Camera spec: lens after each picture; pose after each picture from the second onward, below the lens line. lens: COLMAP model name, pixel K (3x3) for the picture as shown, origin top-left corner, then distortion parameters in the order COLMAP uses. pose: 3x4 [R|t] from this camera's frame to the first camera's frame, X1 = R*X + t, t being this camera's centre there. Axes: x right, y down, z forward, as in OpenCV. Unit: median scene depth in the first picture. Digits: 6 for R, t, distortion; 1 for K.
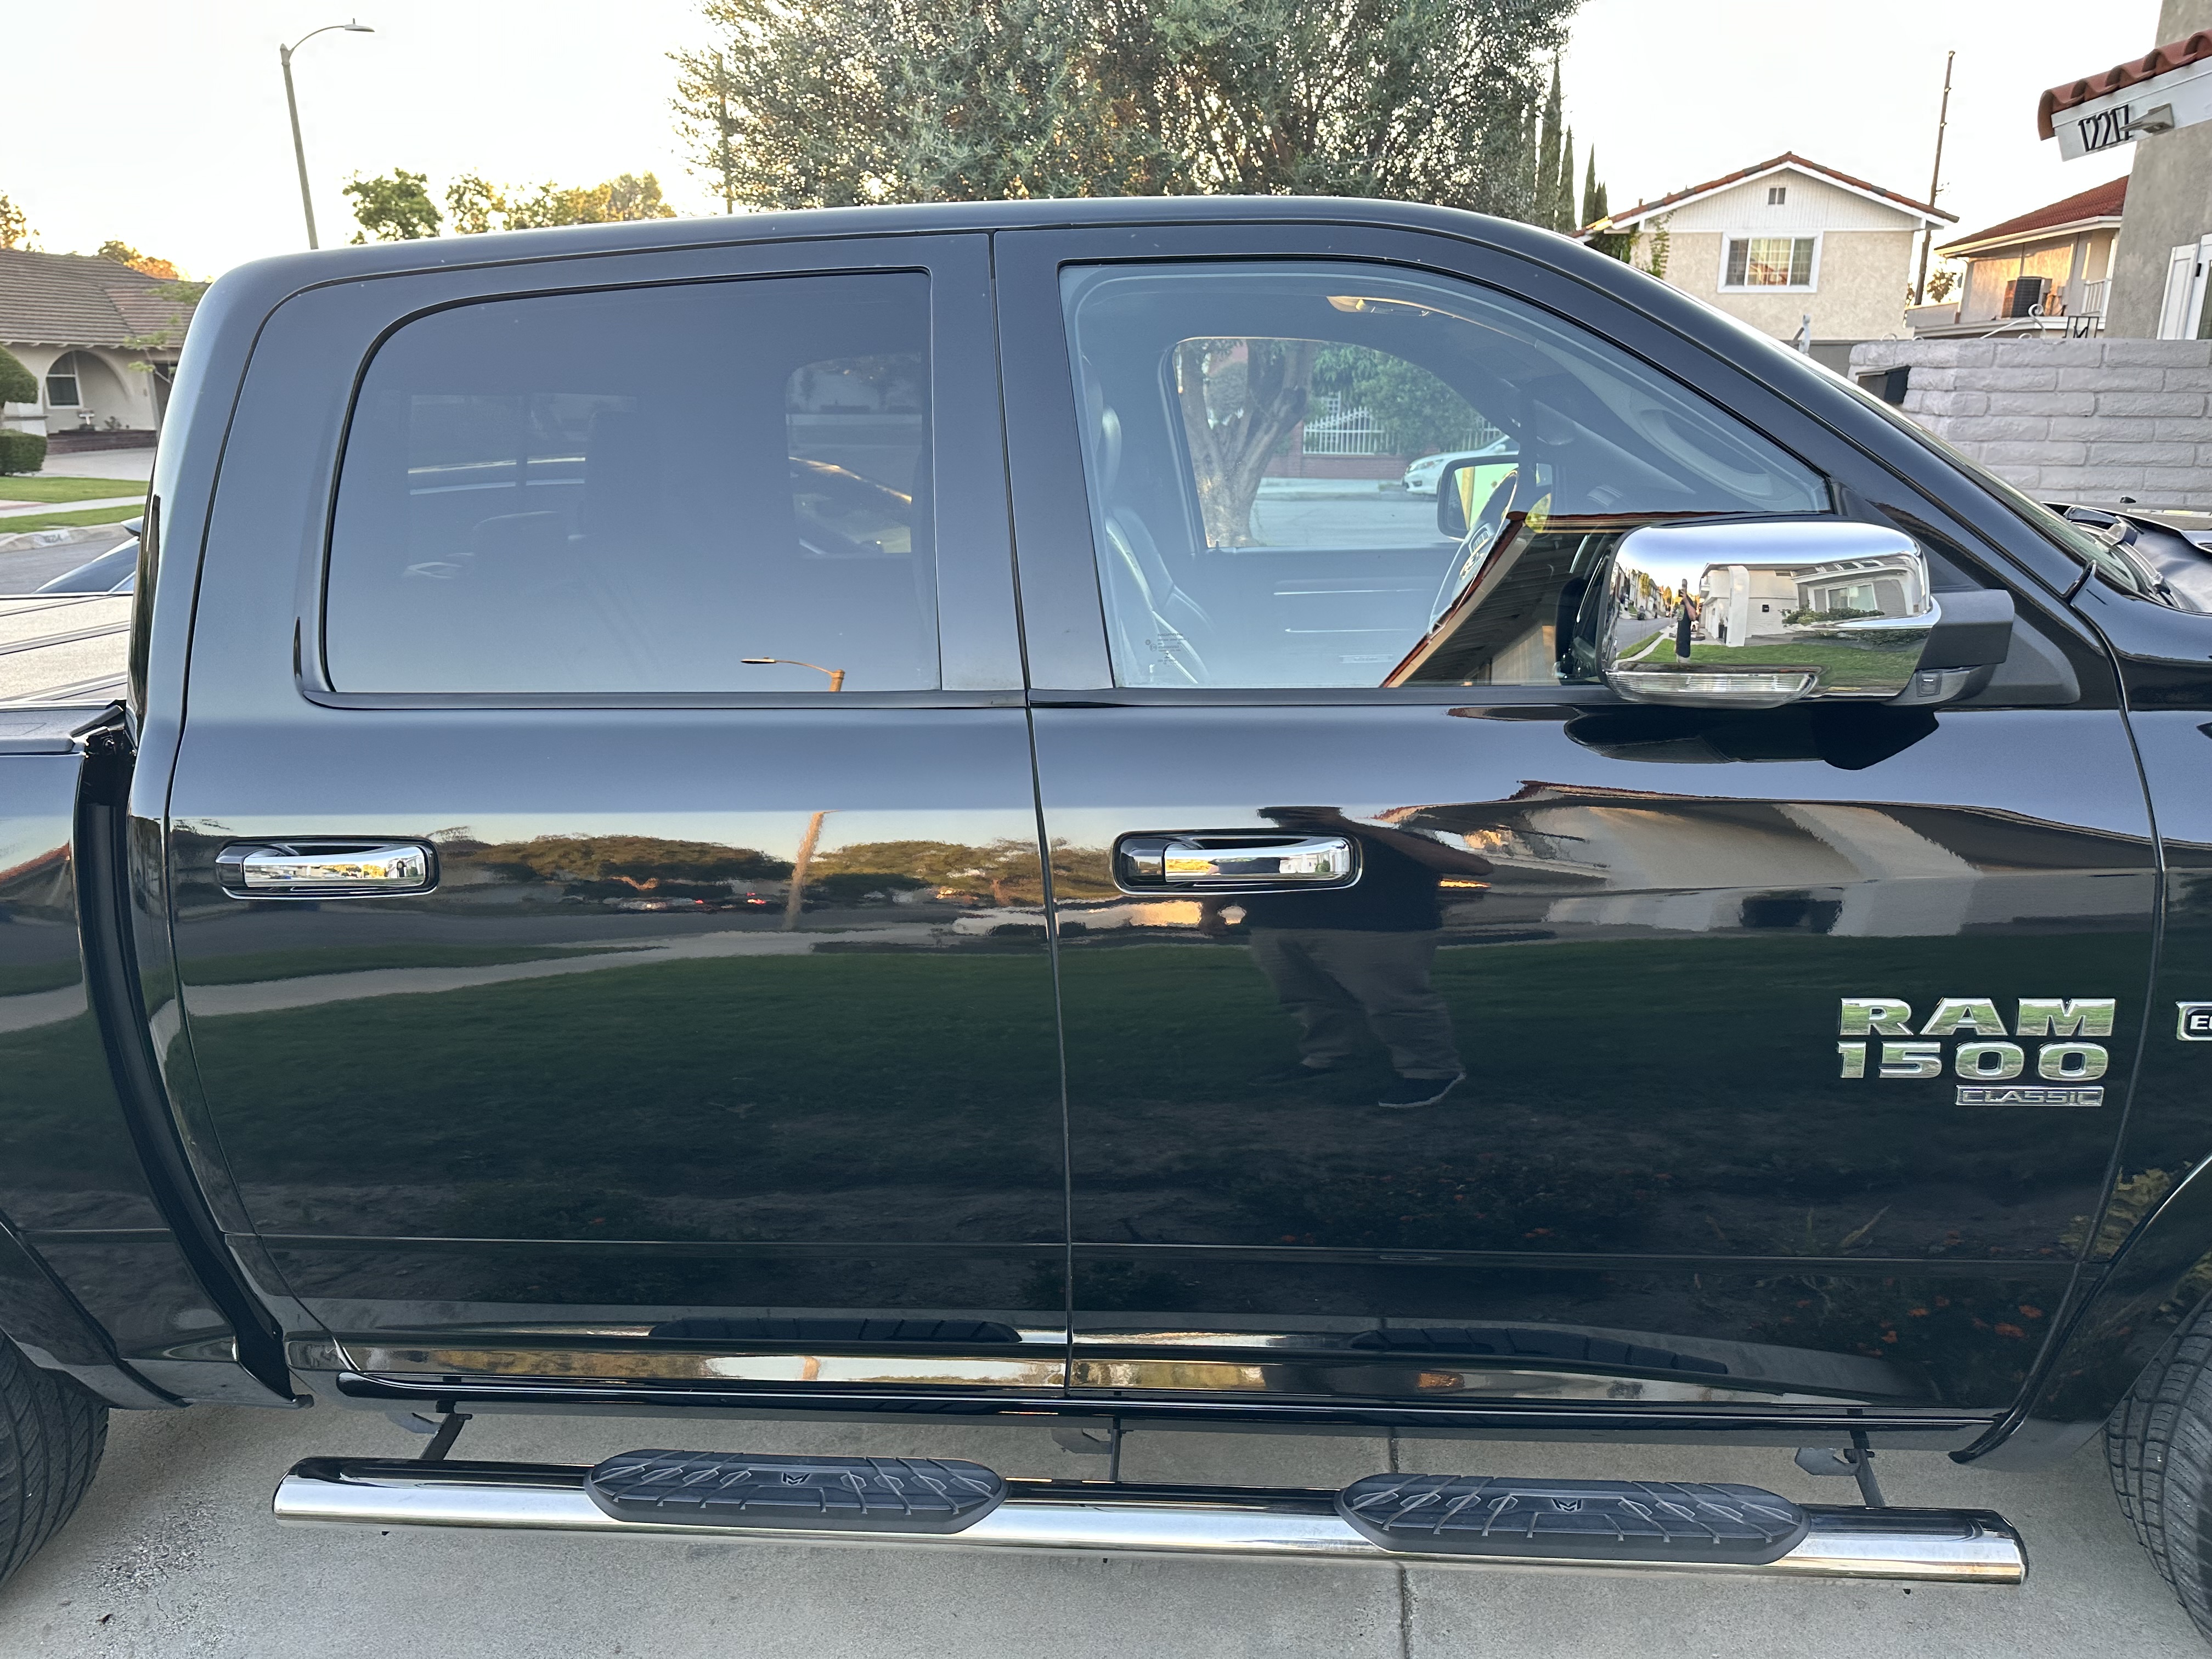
lens RADIAL K [[1561.6, 0, 1124.9], [0, 1561.6, 835.4], [0, 0, 1]] dist [0.020965, -0.032538]
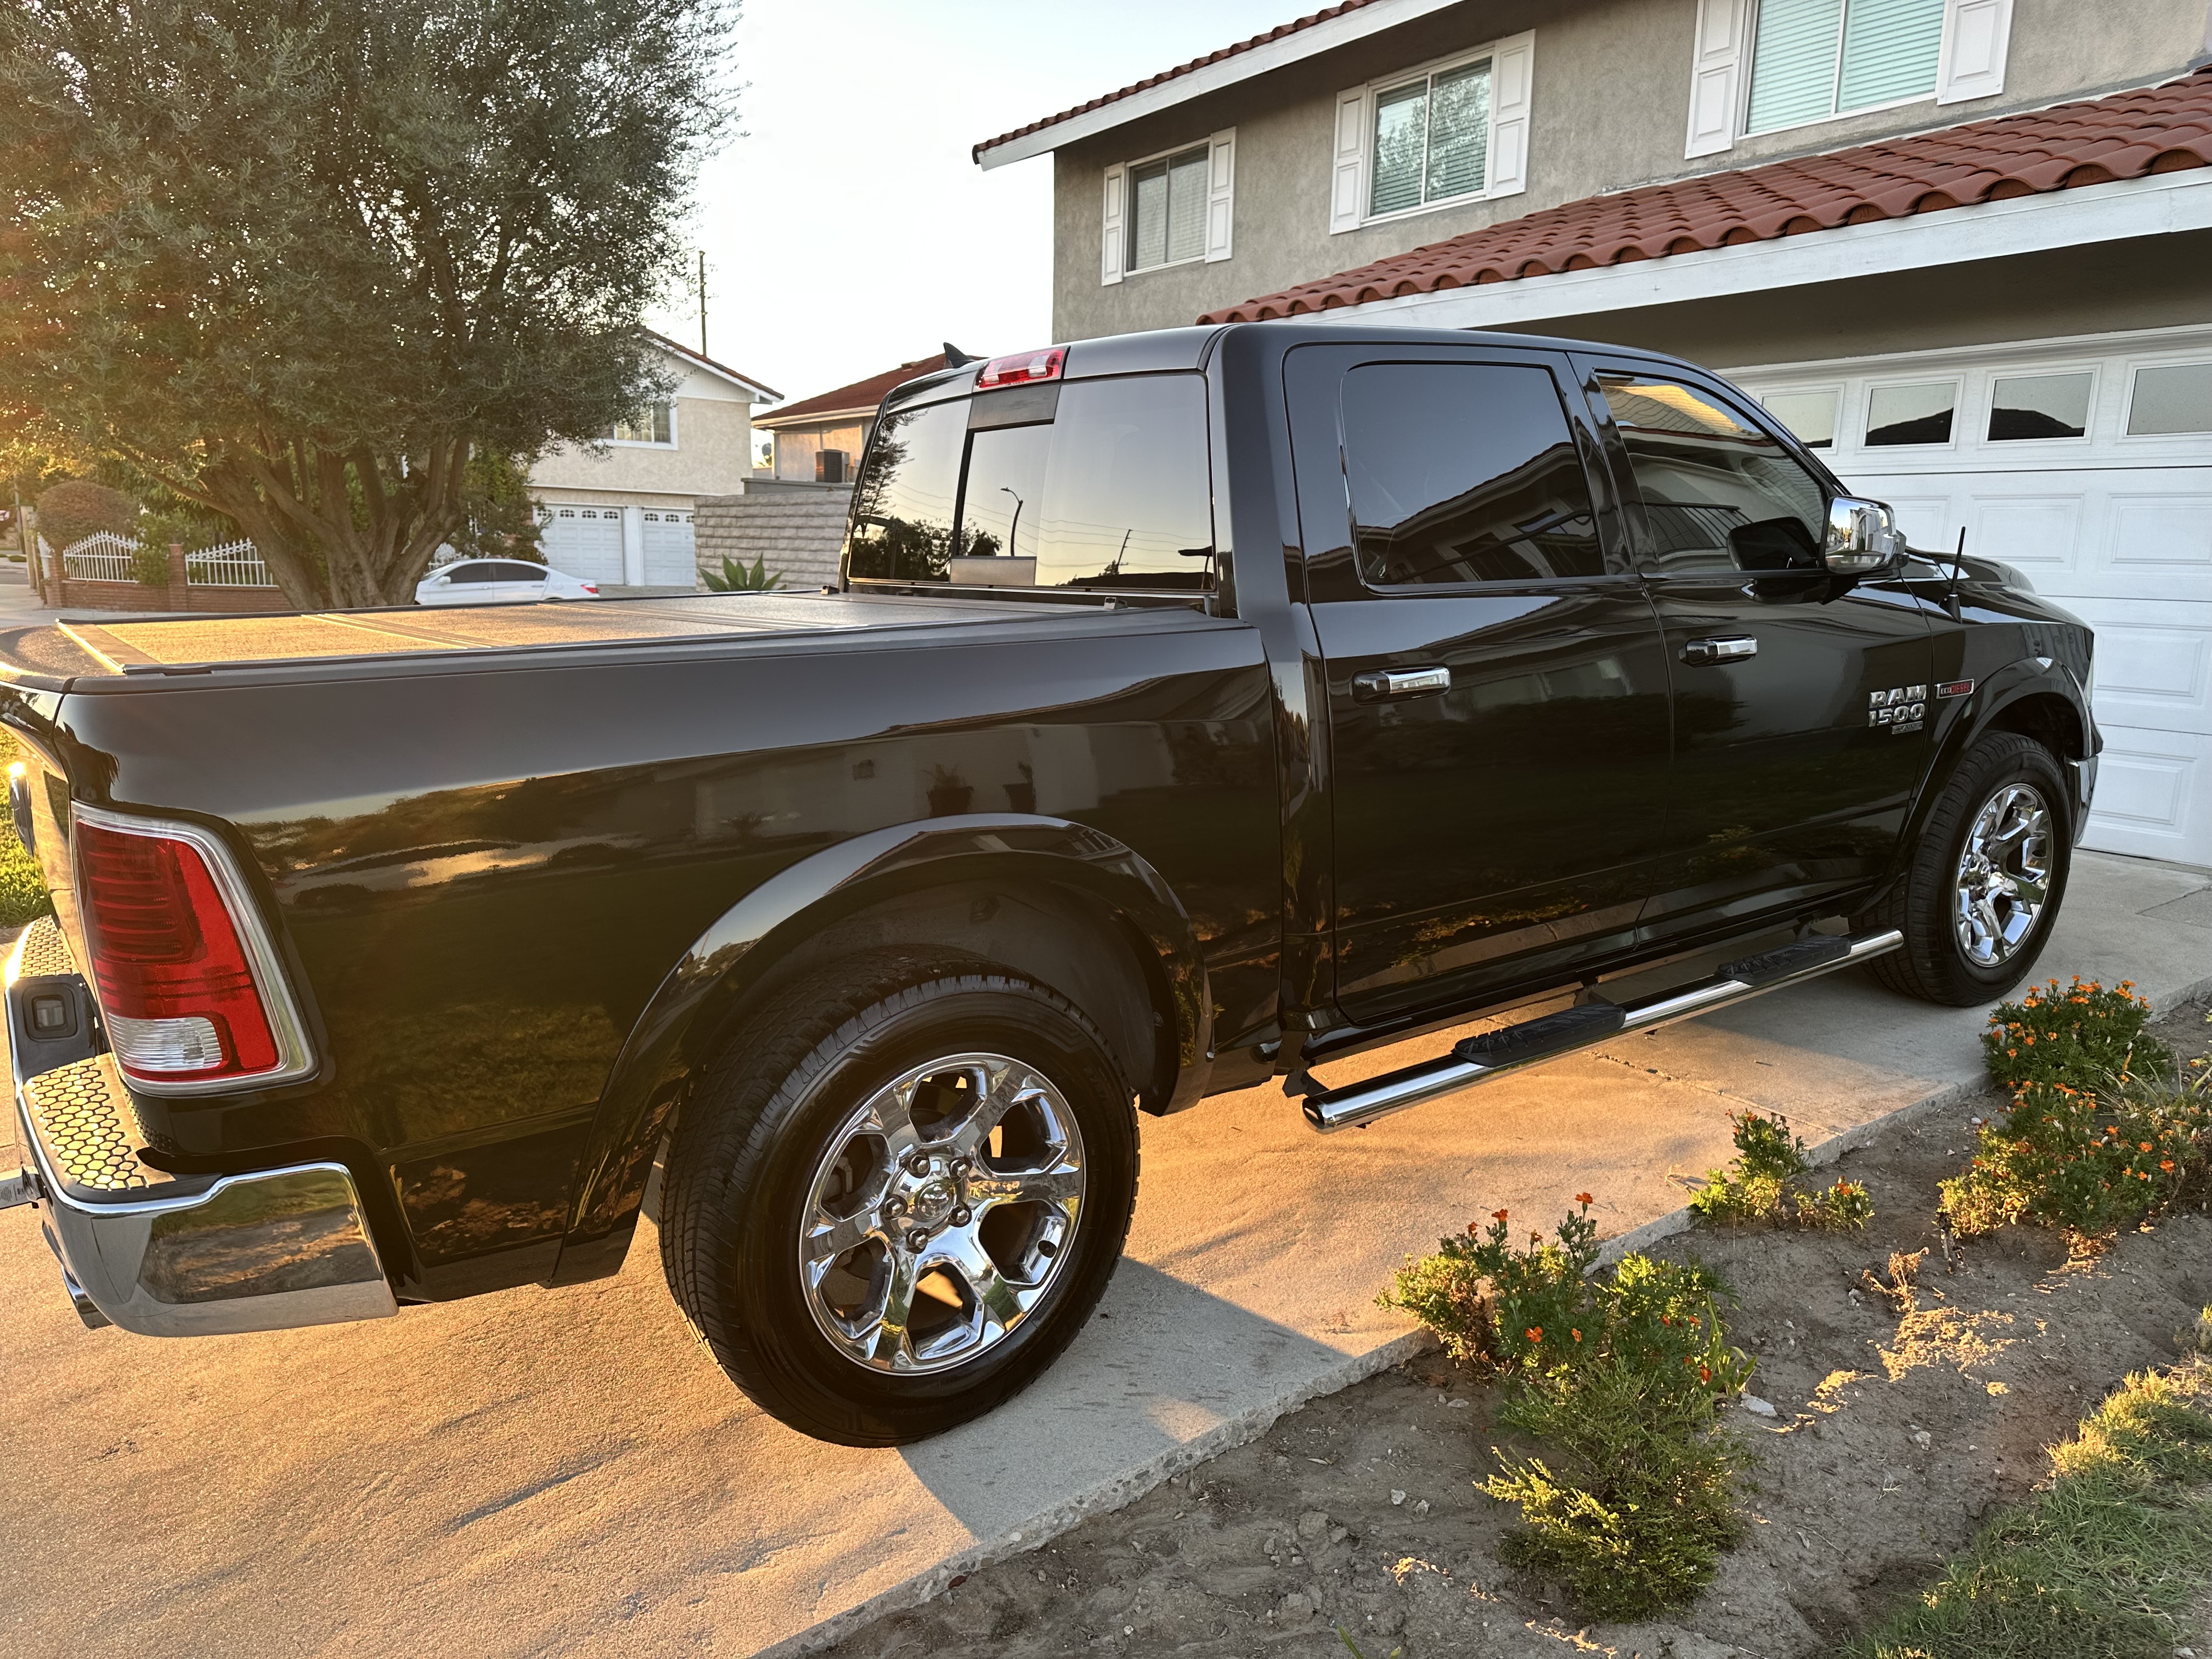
lens RADIAL K [[1561.6, 0, 1106.4], [0, 1561.6, 824.7], [0, 0, 1]] dist [0.020965, -0.032538]
pose [[0.740250, -0.093946, 0.665736, -0.119078], [0.159555, 0.986449, -0.038210, 0.012034], [-0.653125, 0.134507, 0.745209, -0.001561]]
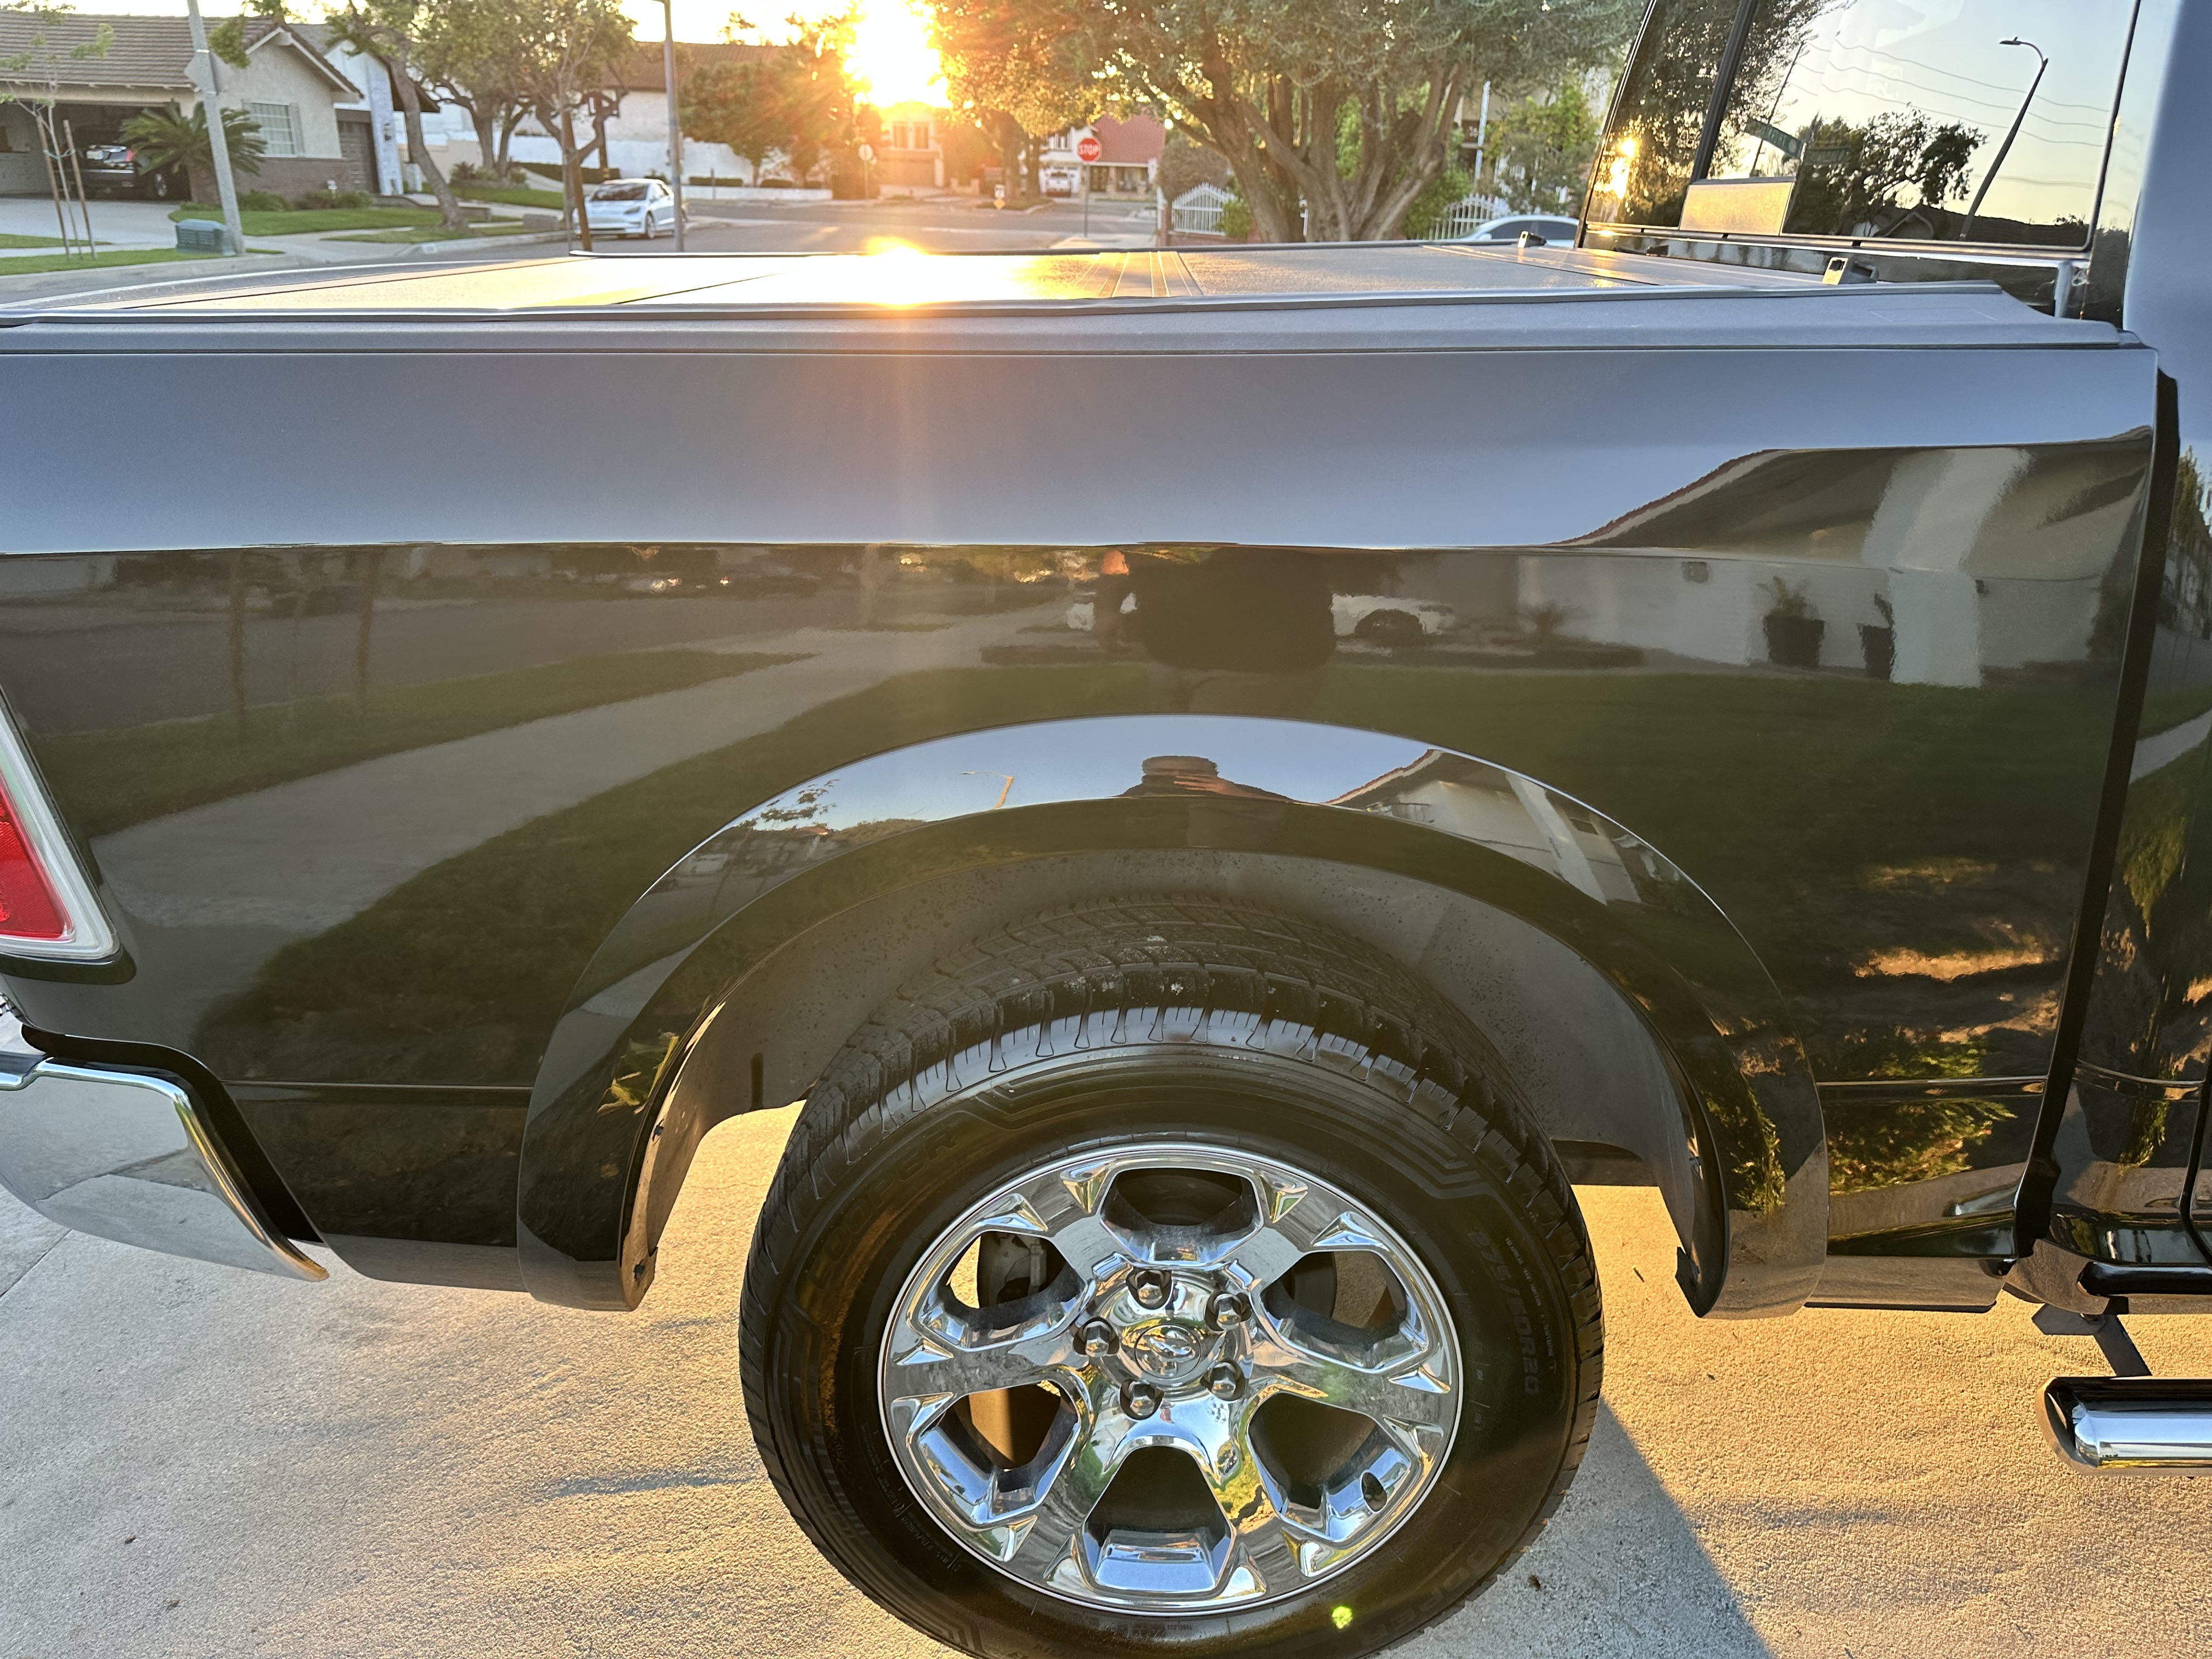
lens RADIAL K [[1561.6, 0, 1106.9], [0, 1561.6, 810.1], [0, 0, 1]] dist [0.020965, -0.032538]
pose [[0.995942, -0.000636, 0.089996, -0.074165], [-0.008754, 0.994549, 0.103906, 0.005090], [-0.089571, -0.104272, 0.990507, 0.026344]]
